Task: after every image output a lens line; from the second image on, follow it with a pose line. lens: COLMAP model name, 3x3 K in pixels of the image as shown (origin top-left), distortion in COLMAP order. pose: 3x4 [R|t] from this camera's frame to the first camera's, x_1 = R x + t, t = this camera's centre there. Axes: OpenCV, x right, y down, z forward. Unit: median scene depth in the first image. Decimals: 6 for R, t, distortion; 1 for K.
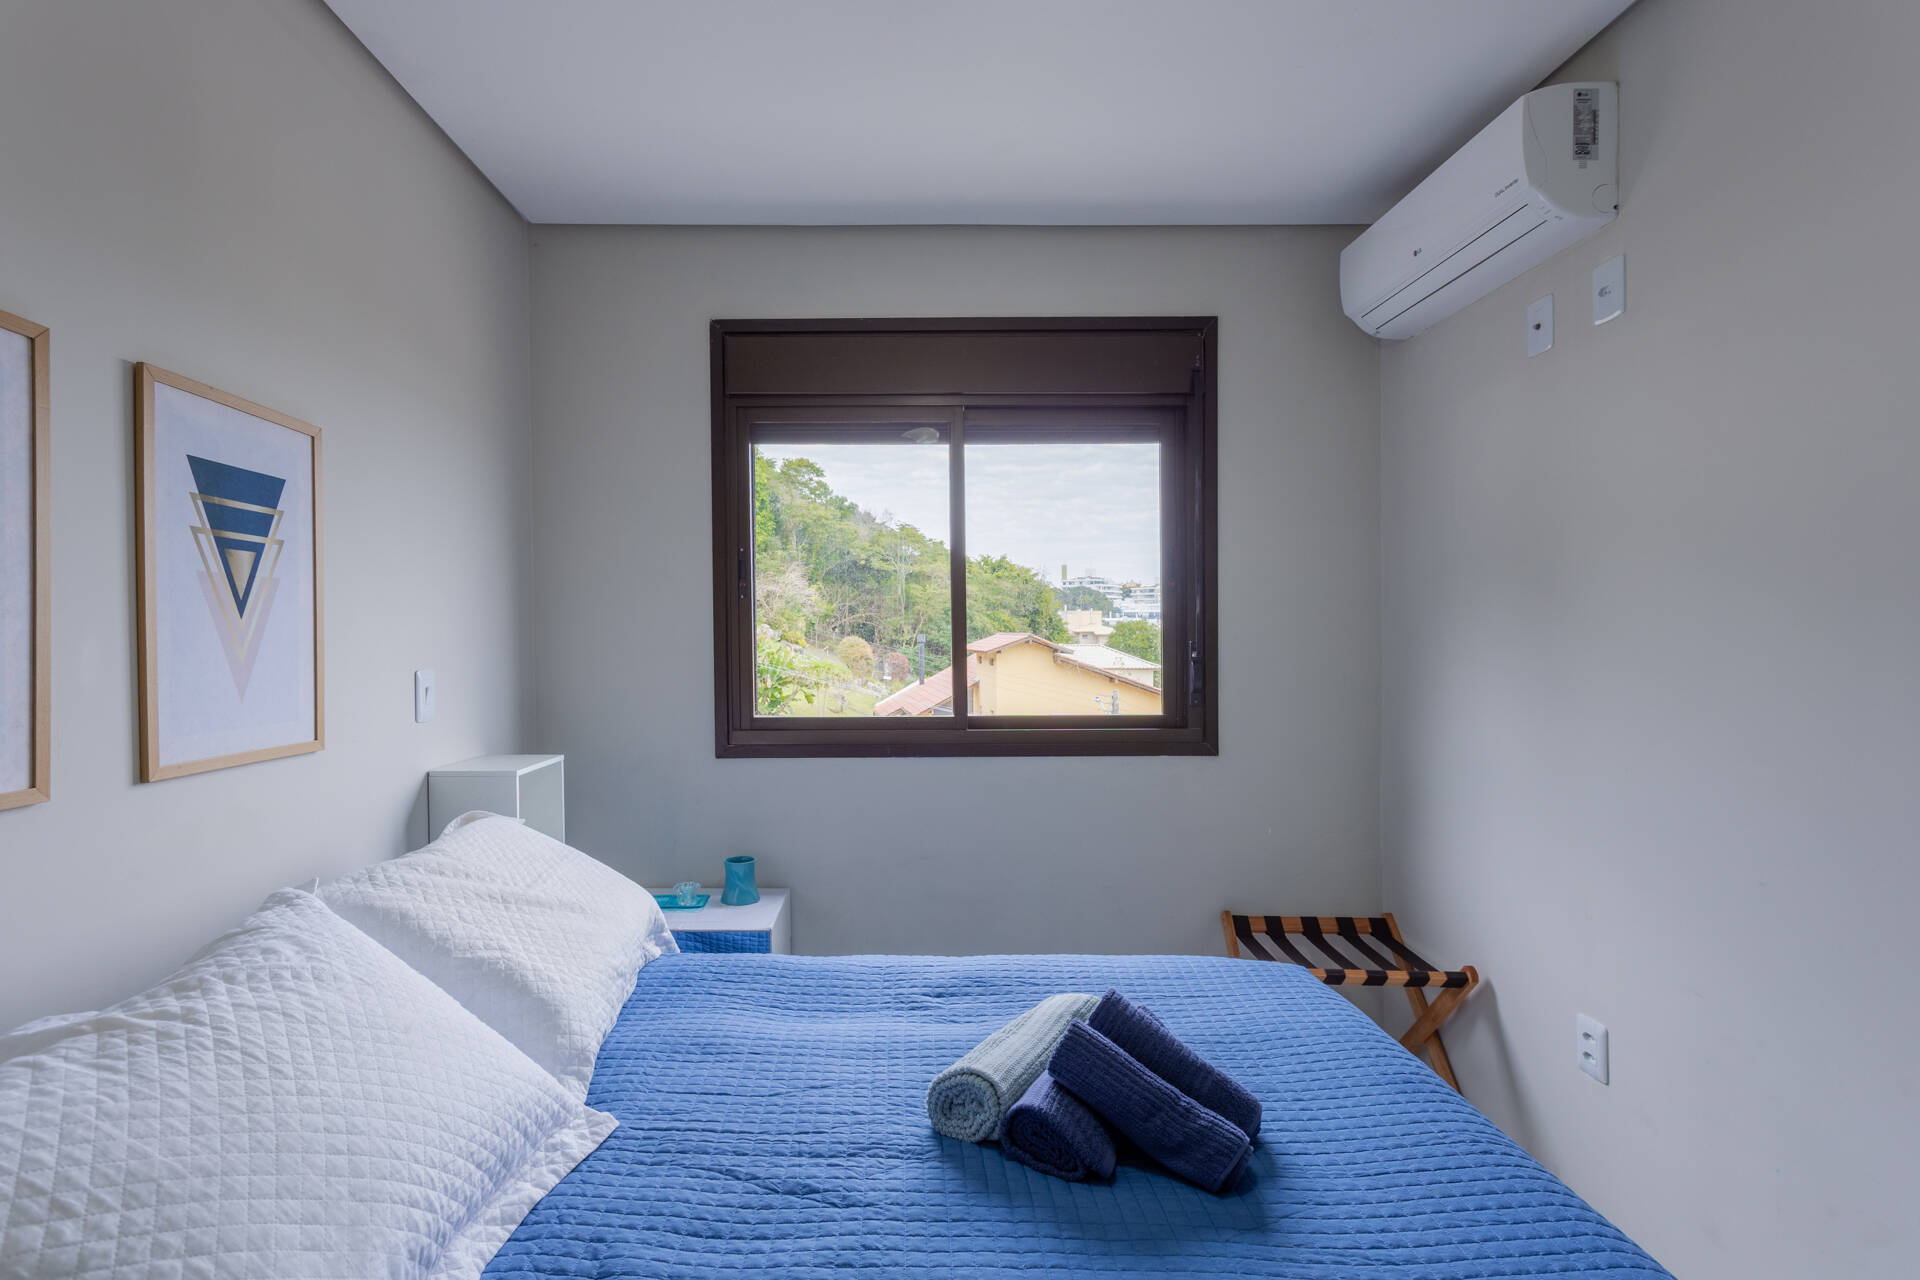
lens RADIAL K [[912.2, 0, 942.6], [0, 912.2, 643.5], [0, 0, 1]] dist [-0.001592, 0.000787]
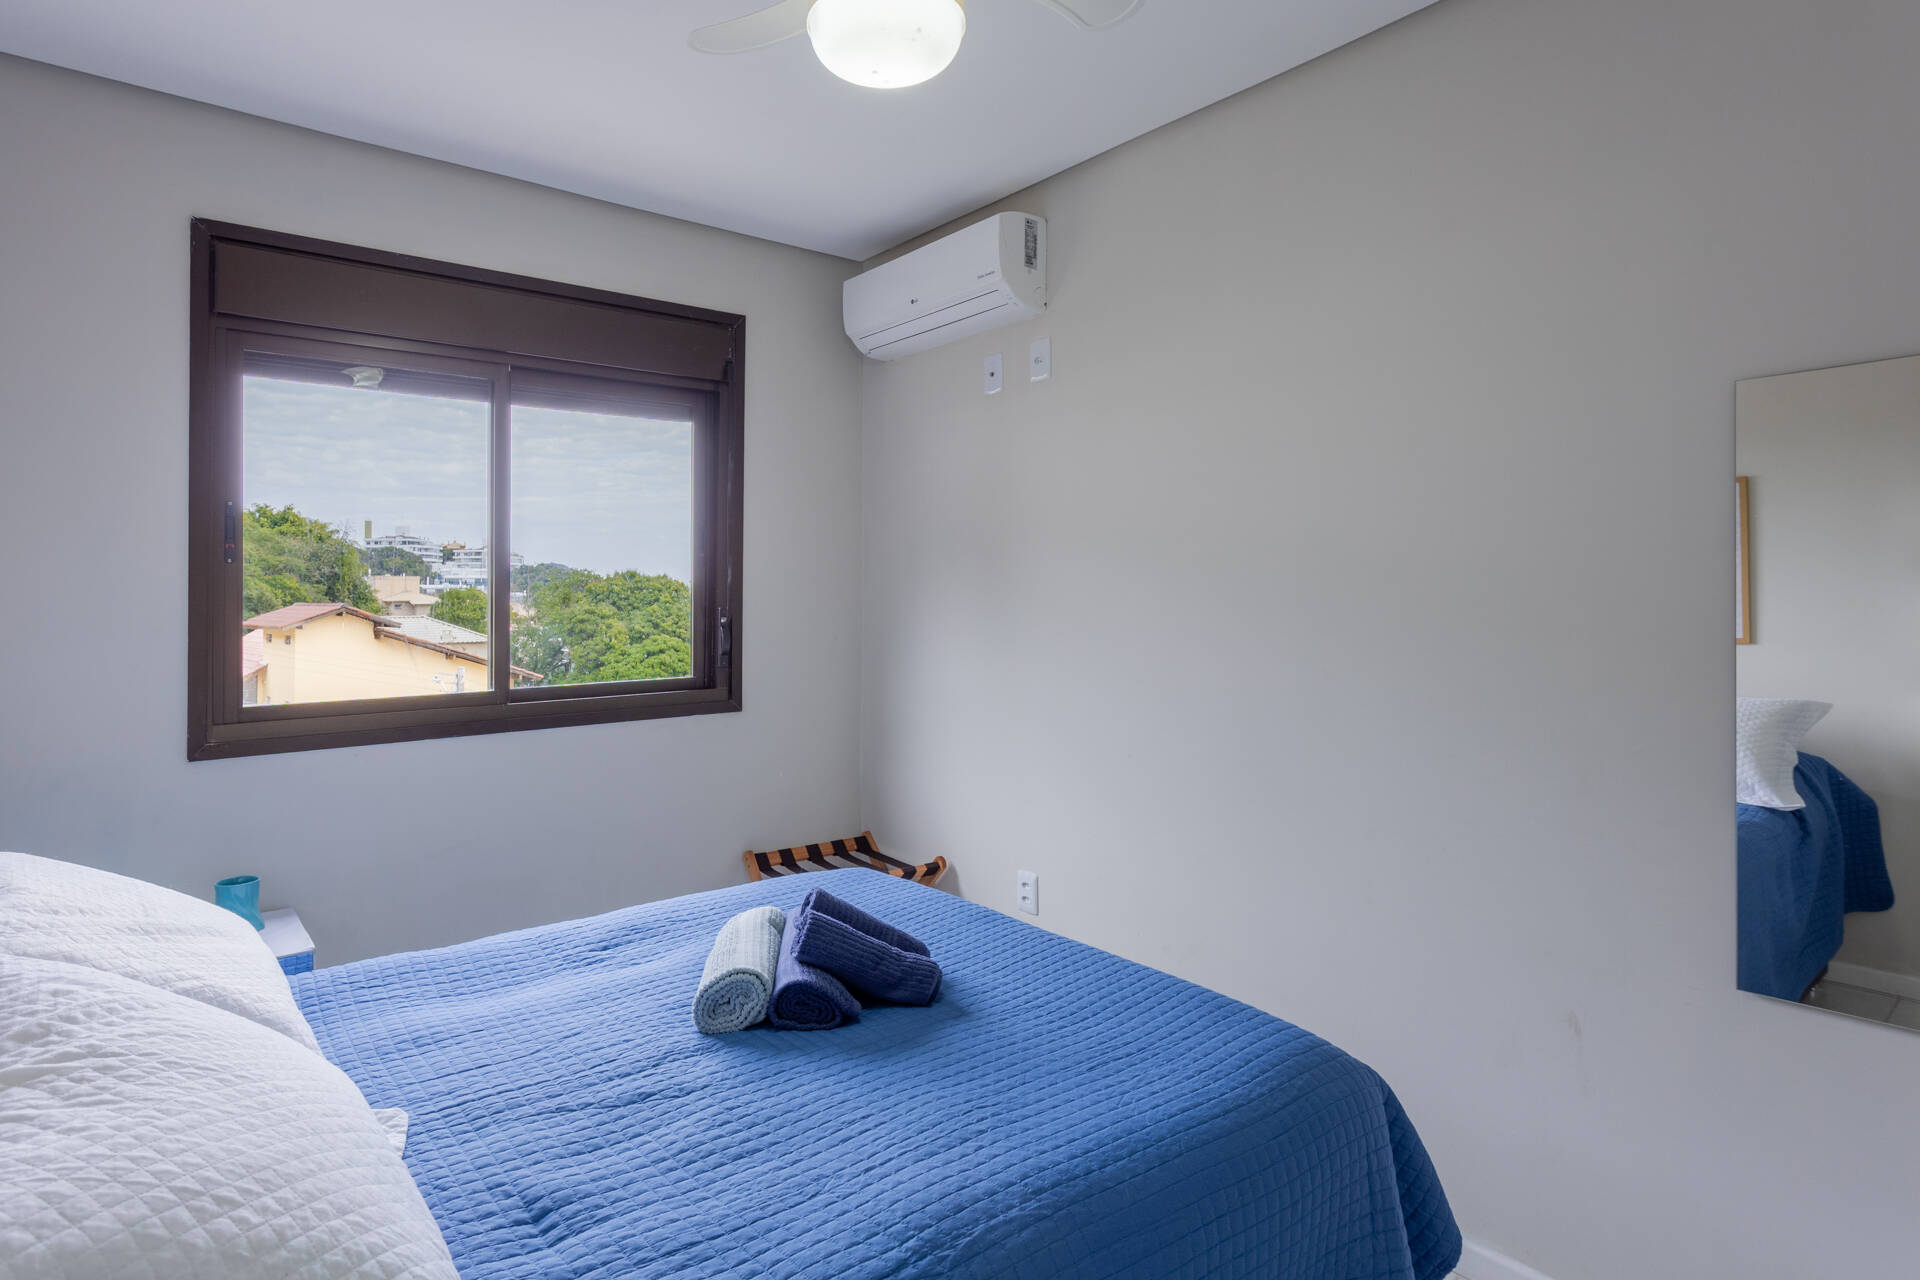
lens RADIAL K [[968.8, 0, 934.3], [0, 968.8, 614.2], [0, 0, 1]] dist [-0.000872, 0.001139]
pose [[0.784577, -0.016487, 0.619812, -0.396123], [0.015163, 0.999858, 0.007402, 0.000581], [-0.619846, 0.003590, 0.784715, -0.107814]]
